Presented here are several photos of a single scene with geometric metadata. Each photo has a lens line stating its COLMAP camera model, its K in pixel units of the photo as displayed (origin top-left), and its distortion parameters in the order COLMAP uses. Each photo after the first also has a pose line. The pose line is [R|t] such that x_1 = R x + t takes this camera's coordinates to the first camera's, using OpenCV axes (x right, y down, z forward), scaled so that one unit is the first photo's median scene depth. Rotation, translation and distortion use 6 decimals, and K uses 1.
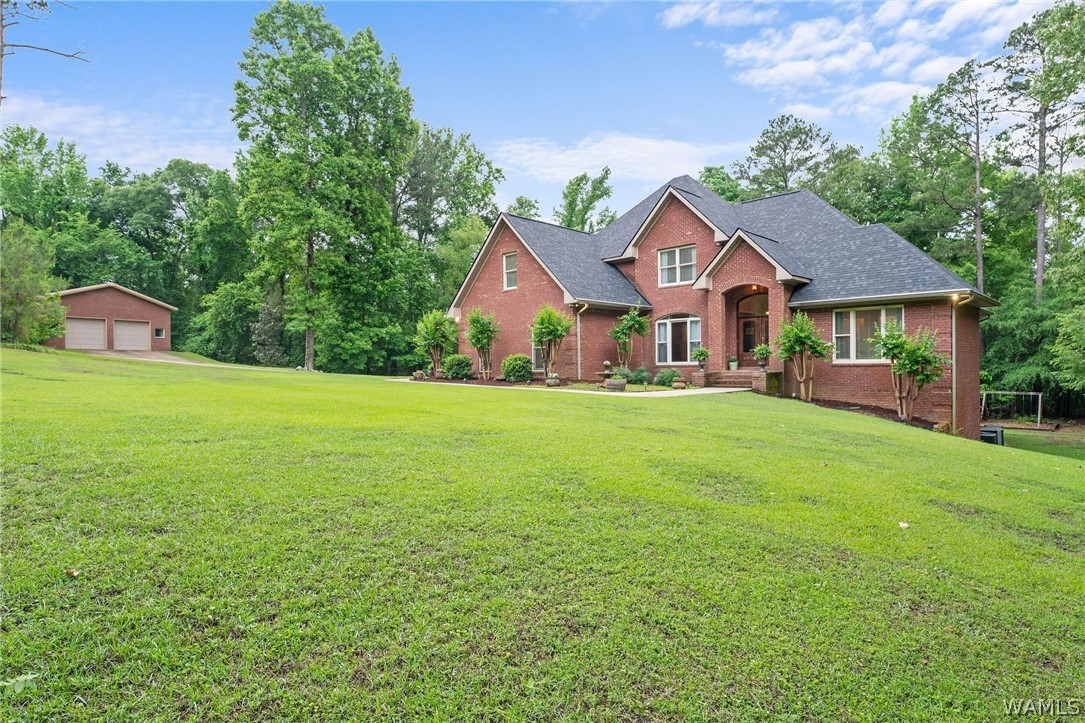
lens RADIAL K [[588.0, 0, 542.8], [0, 588.0, 362.7], [0, 0, 1]] dist [-0.001989, -0.000609]
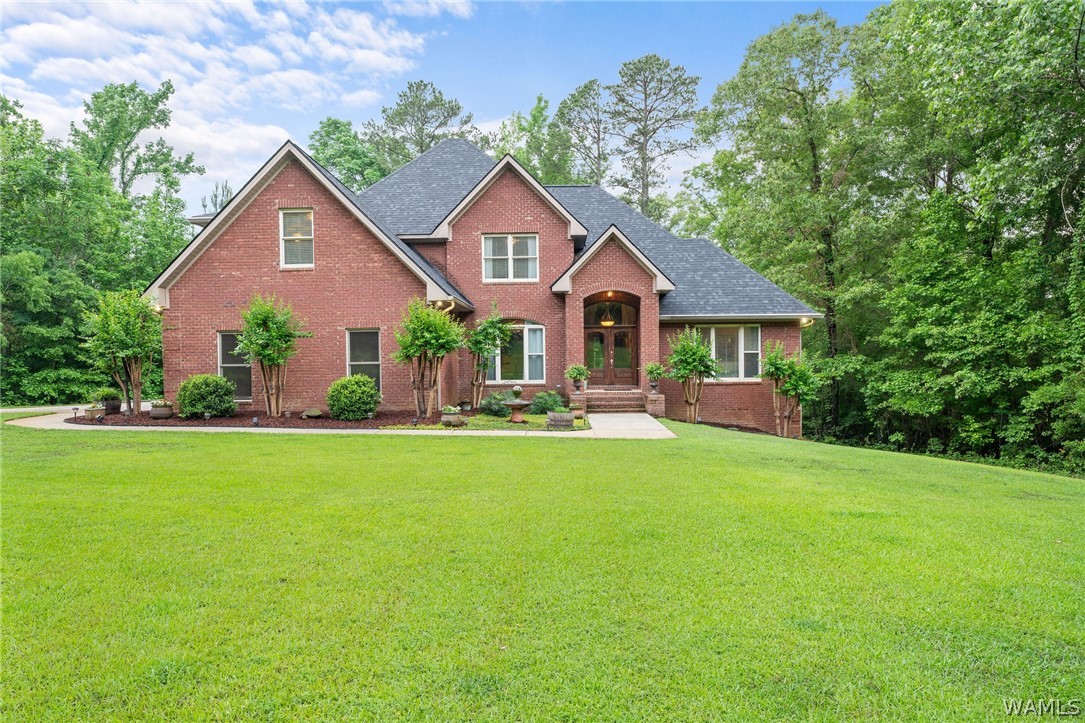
lens RADIAL K [[702.0, 0, 543.2], [0, 702.0, 360.9], [0, 0, 1]] dist [-0.001622, 0.001847]
pose [[0.719573, -0.002365, 0.694413, -0.392652], [-0.000394, 0.999993, 0.003815, -0.030838], [-0.694417, -0.003019, 0.719566, 0.297603]]
